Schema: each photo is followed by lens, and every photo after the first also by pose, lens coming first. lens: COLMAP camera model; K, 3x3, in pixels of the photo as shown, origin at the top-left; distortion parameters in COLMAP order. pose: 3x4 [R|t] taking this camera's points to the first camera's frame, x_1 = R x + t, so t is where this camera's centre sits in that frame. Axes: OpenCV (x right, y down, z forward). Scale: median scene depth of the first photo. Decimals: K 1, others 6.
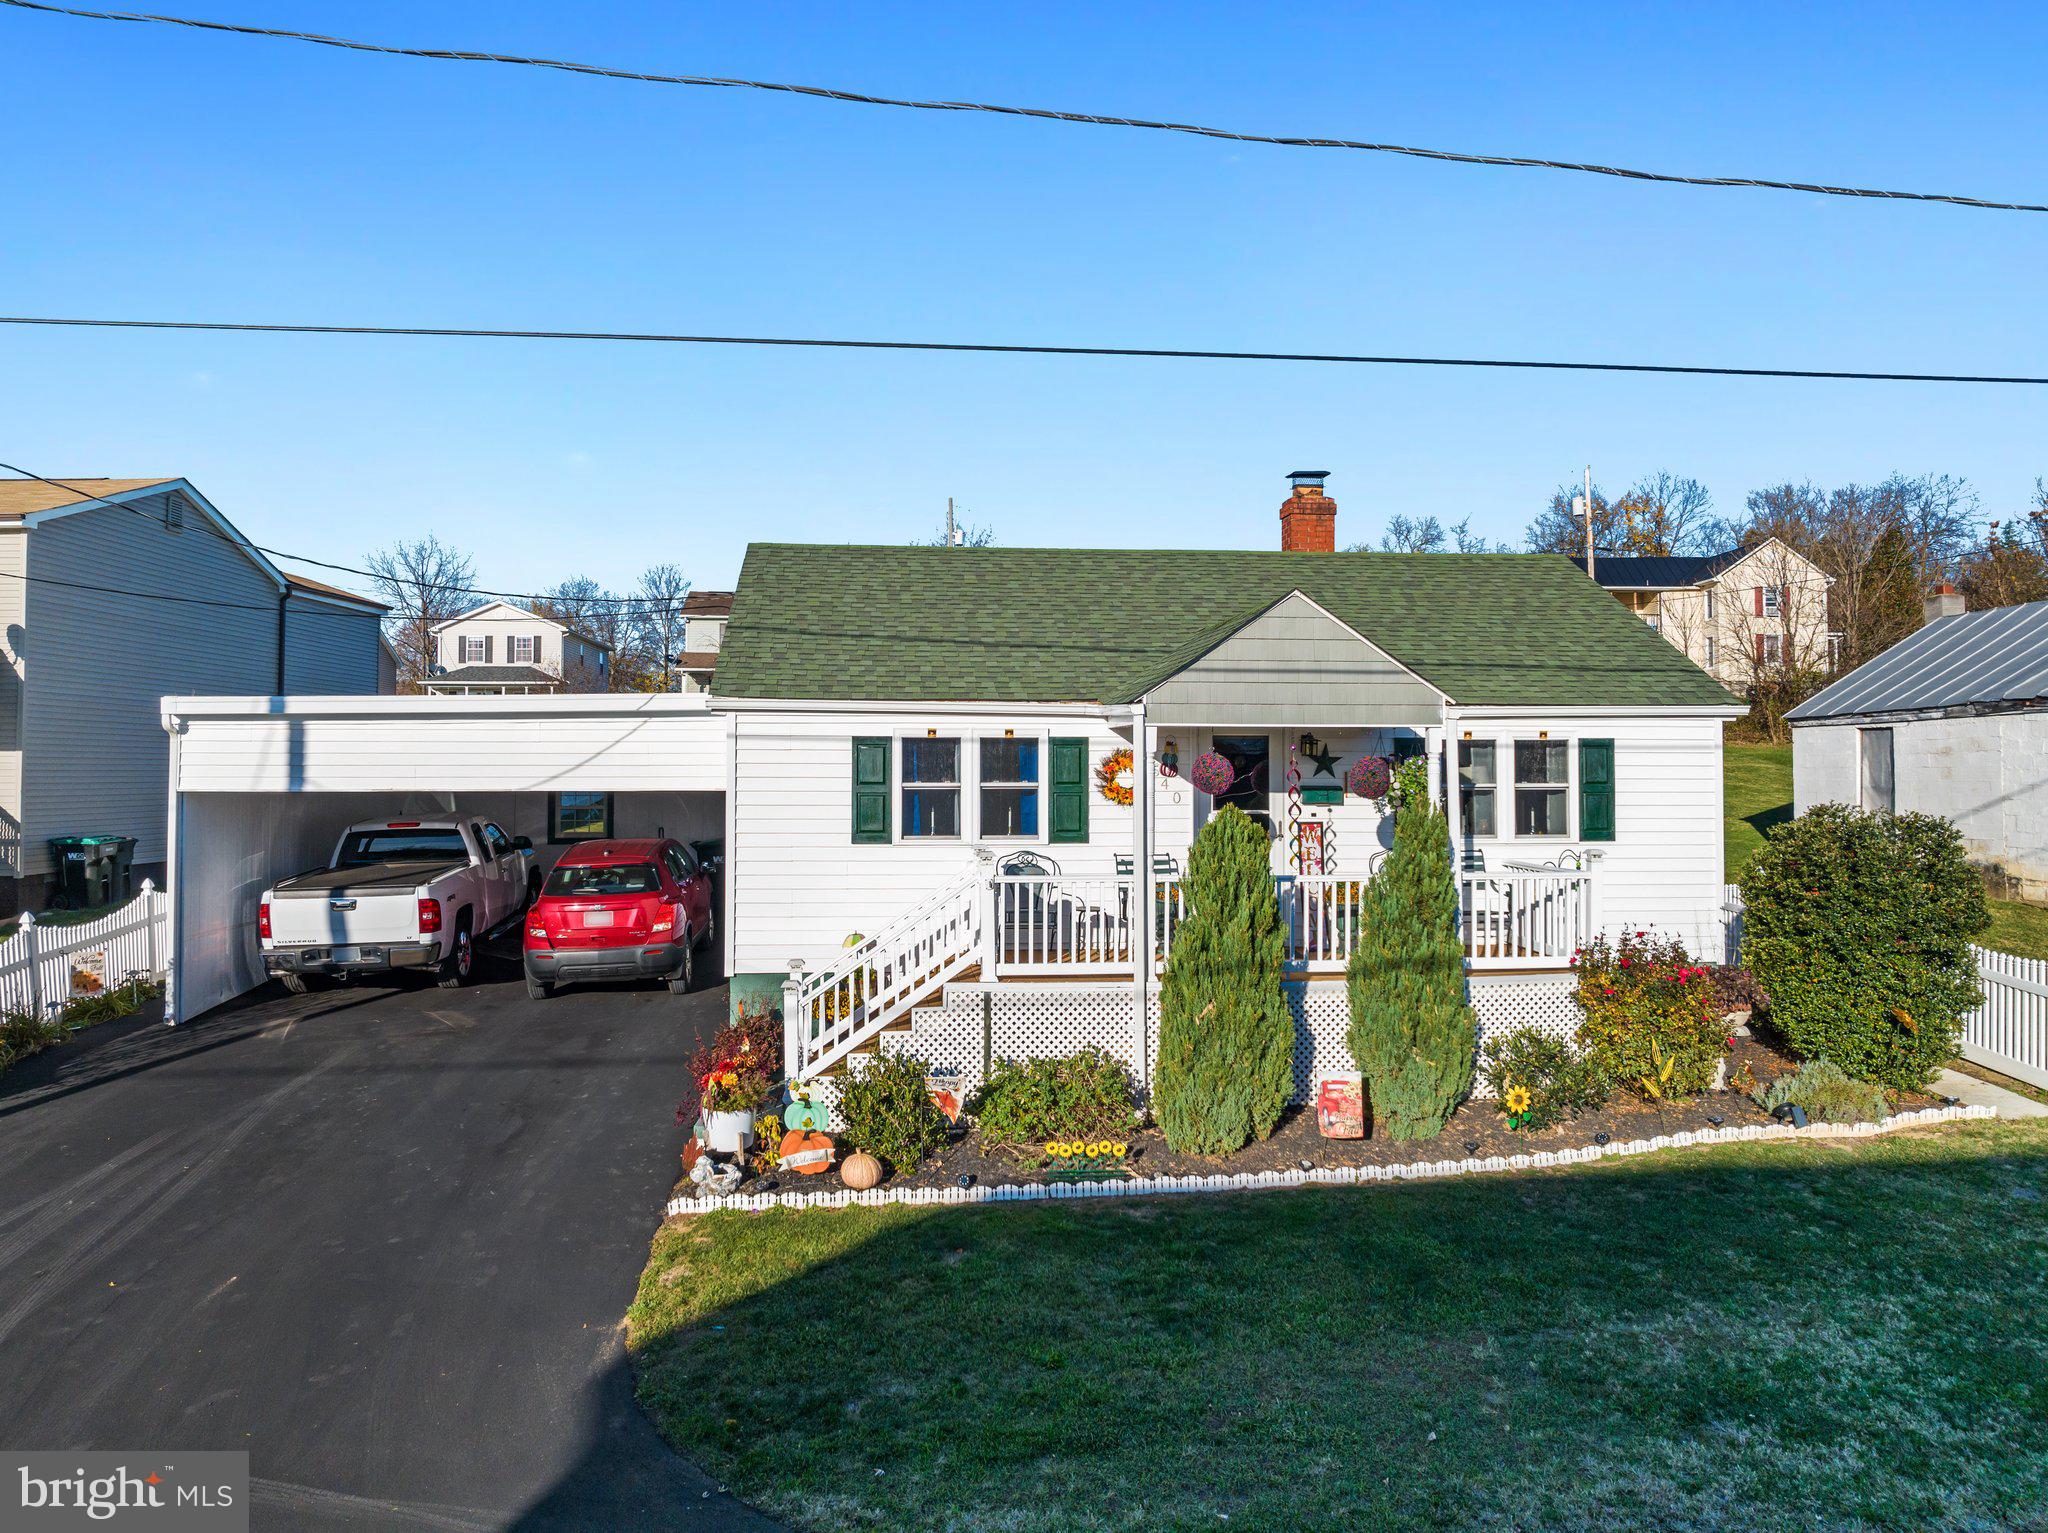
lens RADIAL K [[1467.2, 0, 1023.9], [0, 1467.2, 732.3], [0, 0, 1]] dist [-0.034327, -0.003784]
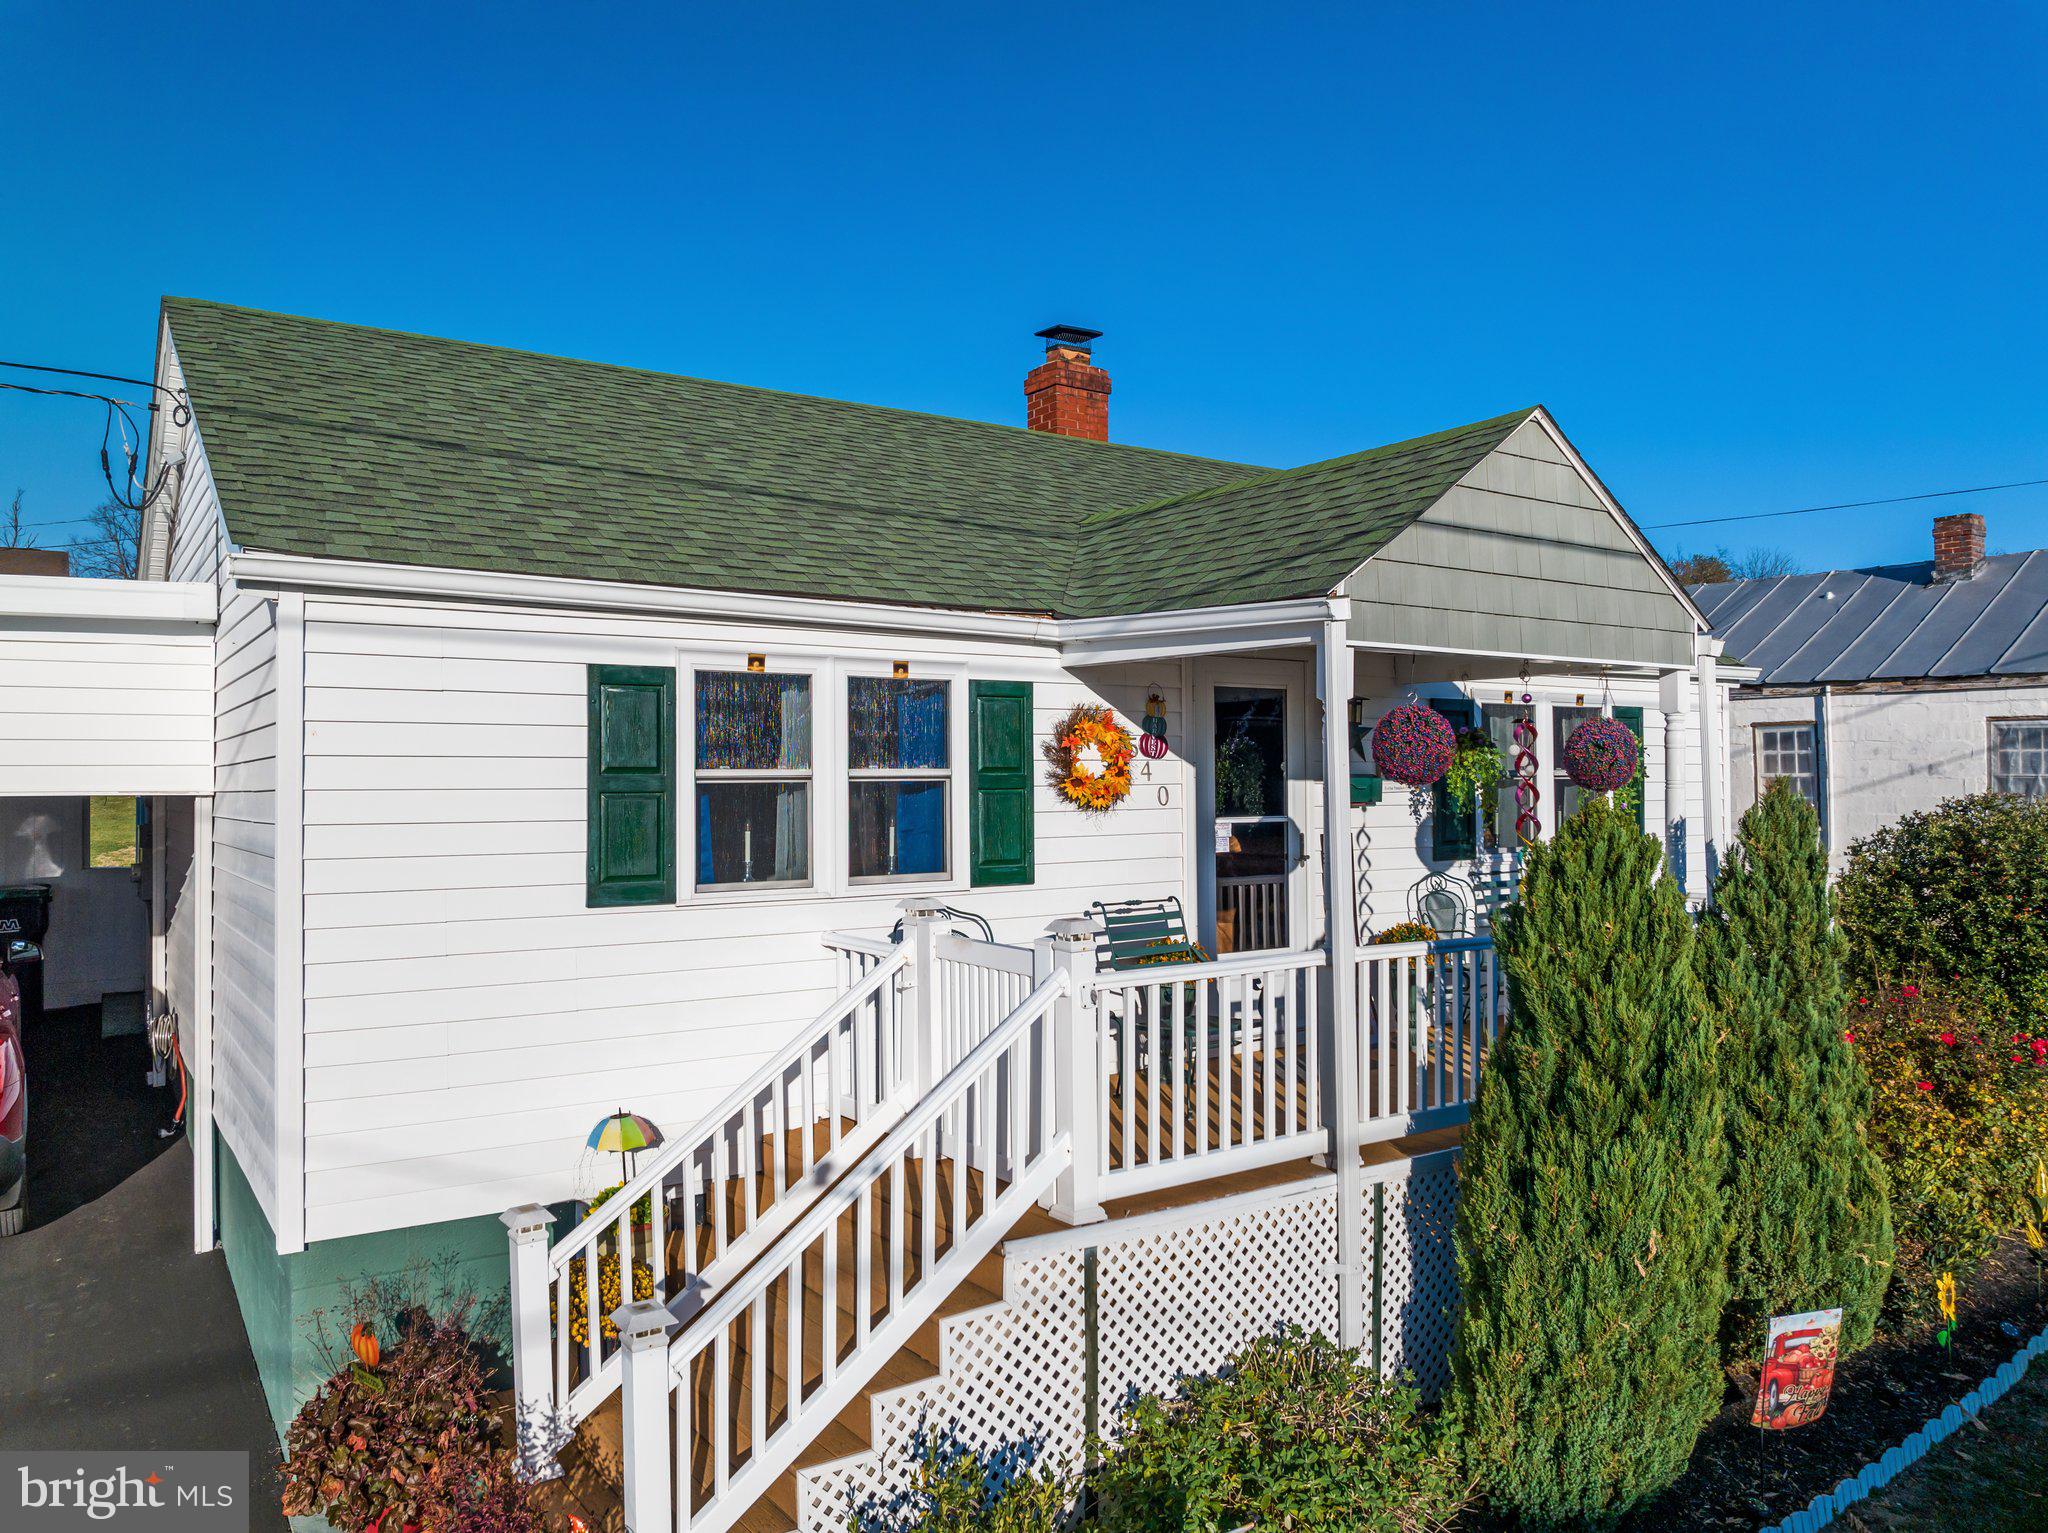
lens RADIAL K [[1445.8, 0, 1030.2], [0, 1445.8, 762.9], [0, 0, 1]] dist [-0.034966, -0.008019]
pose [[0.870588, -0.000017, 0.492012, -0.213873], [-0.007297, 0.999890, 0.012946, 0.025756], [-0.491958, -0.014861, 0.870492, 0.554577]]
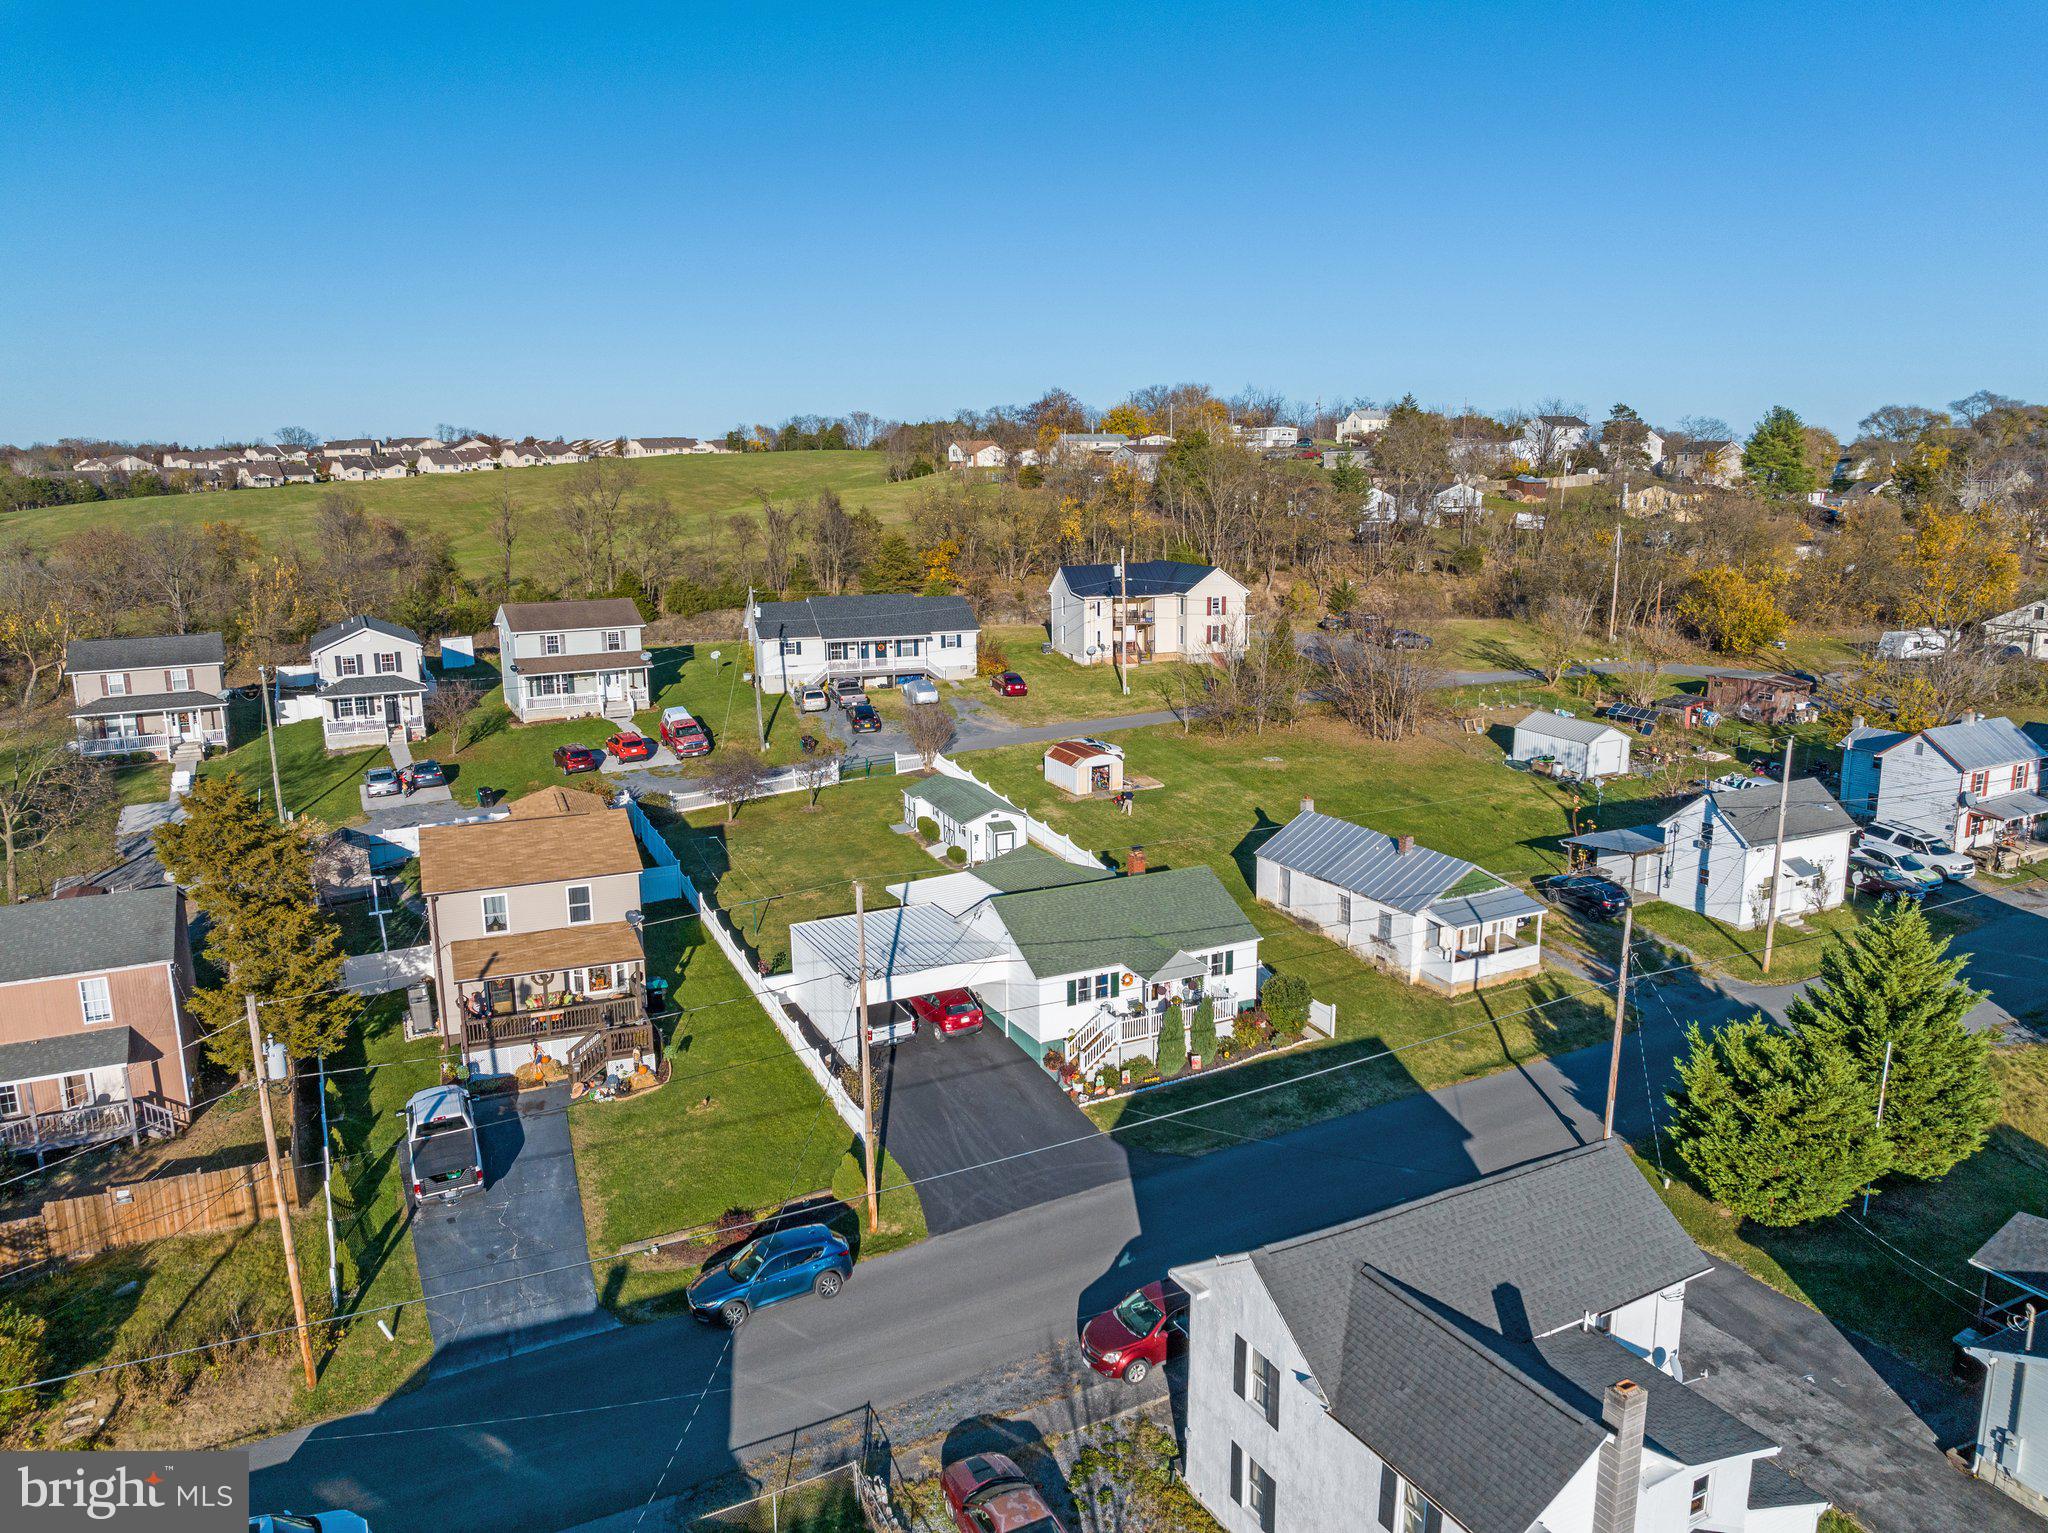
lens RADIAL K [[1445.8, 0, 1030.2], [0, 1445.8, 762.9], [0, 0, 1]] dist [-0.034966, -0.008019]
pose [[0.926105, -0.084210, 0.367748, -1.589219], [-0.000220, 0.974650, 0.223737, -1.439840], [-0.377266, -0.207285, 0.902609, -2.353197]]
